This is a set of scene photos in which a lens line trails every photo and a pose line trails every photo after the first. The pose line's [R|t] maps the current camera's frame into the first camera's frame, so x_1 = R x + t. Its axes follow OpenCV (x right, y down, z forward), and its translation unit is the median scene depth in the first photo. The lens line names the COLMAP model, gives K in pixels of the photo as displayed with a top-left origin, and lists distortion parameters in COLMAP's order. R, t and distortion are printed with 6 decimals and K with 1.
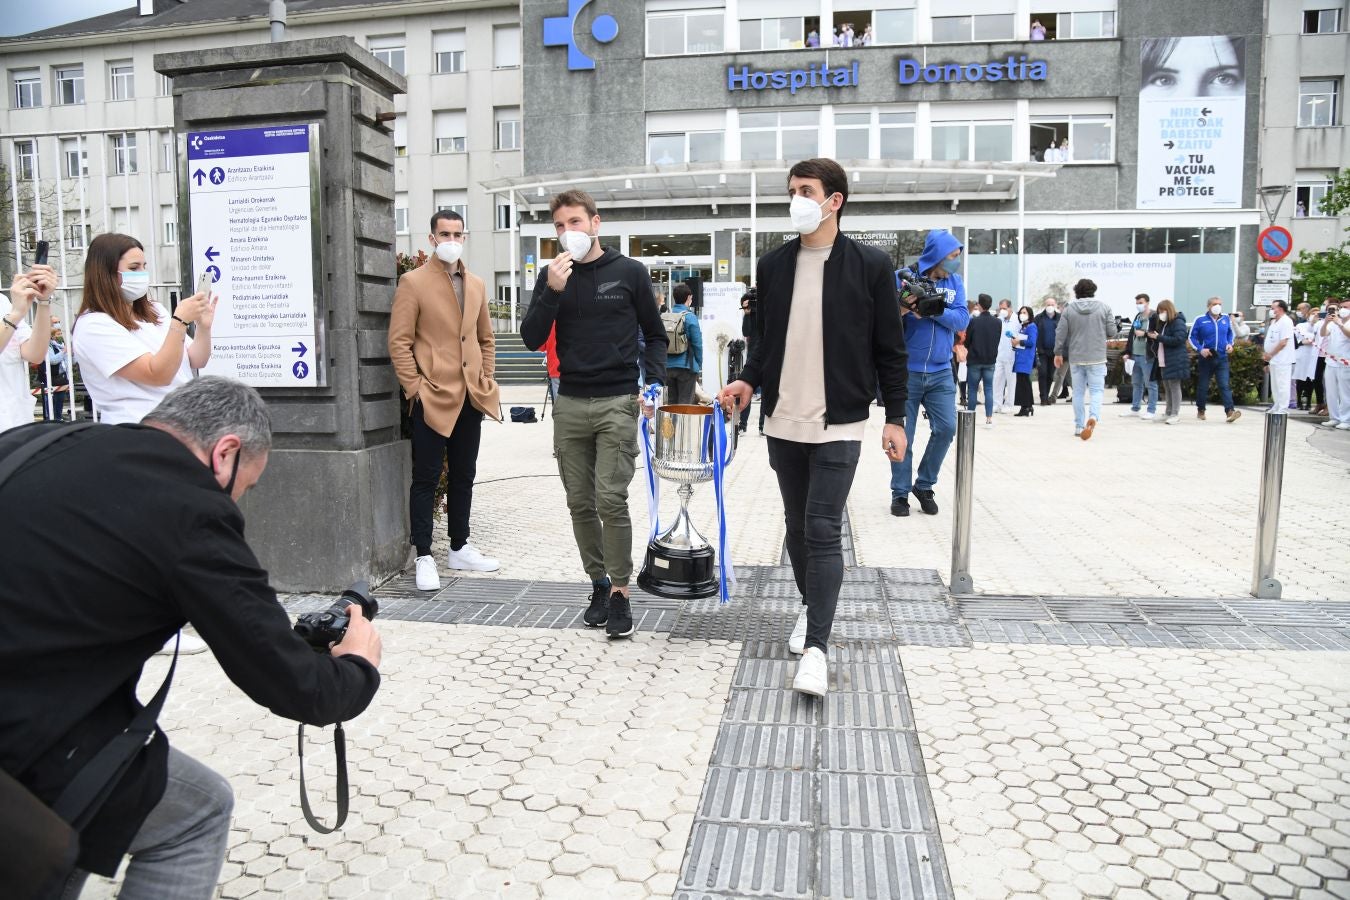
lens RADIAL K [[929.4, 0, 667.1], [0, 929.4, 441.5], [0, 0, 1]] dist [-0.104506, 0.048010]
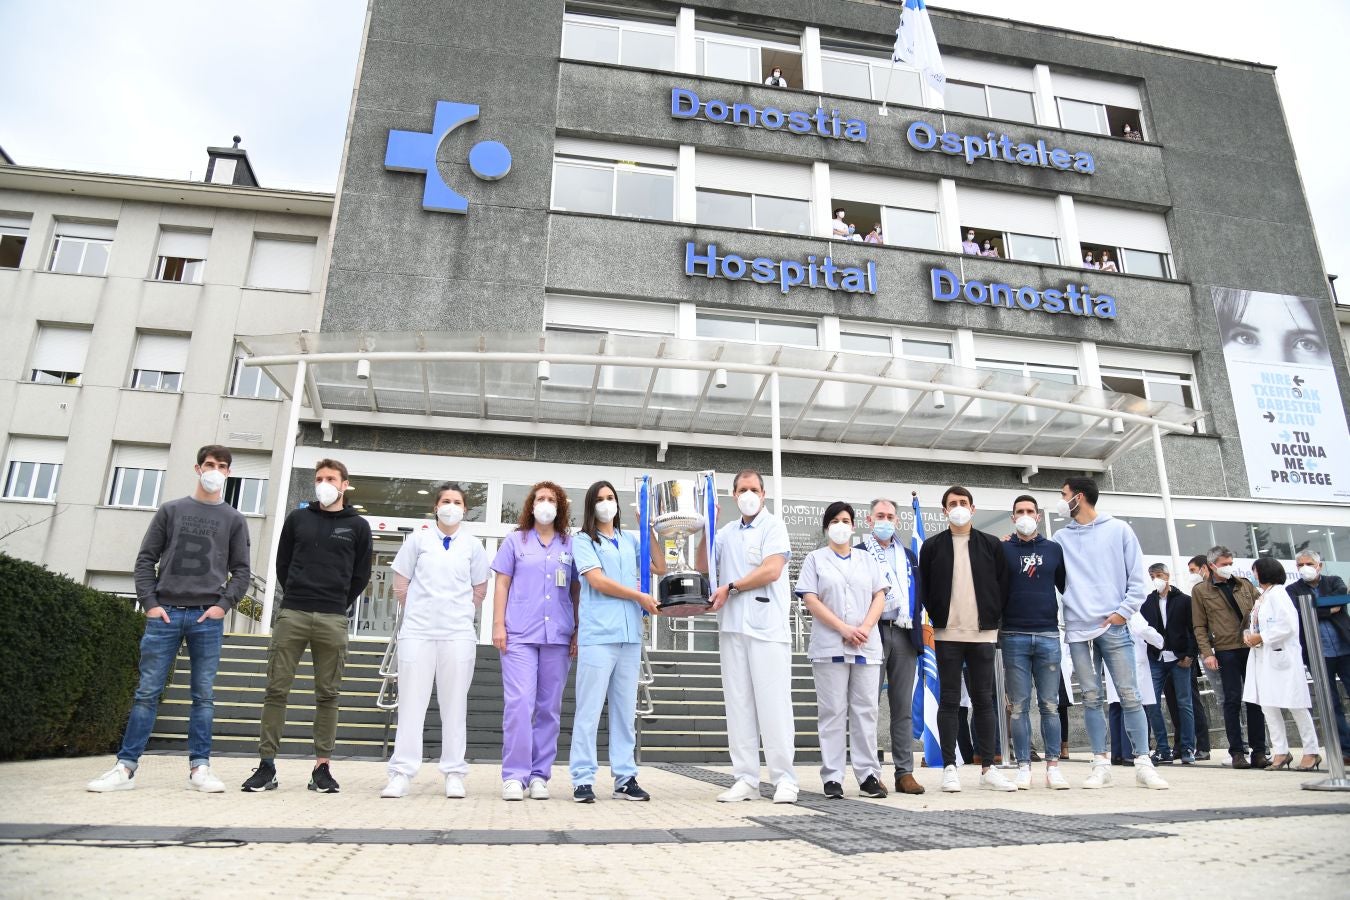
lens RADIAL K [[929.4, 0, 686.5], [0, 929.4, 439.9], [0, 0, 1]] dist [-0.104506, 0.048010]
pose [[0.938822, 0.116629, 0.324055, -0.129491], [0.026128, 0.914085, -0.404681, -0.023853], [-0.343411, 0.388390, 0.855115, 0.519435]]
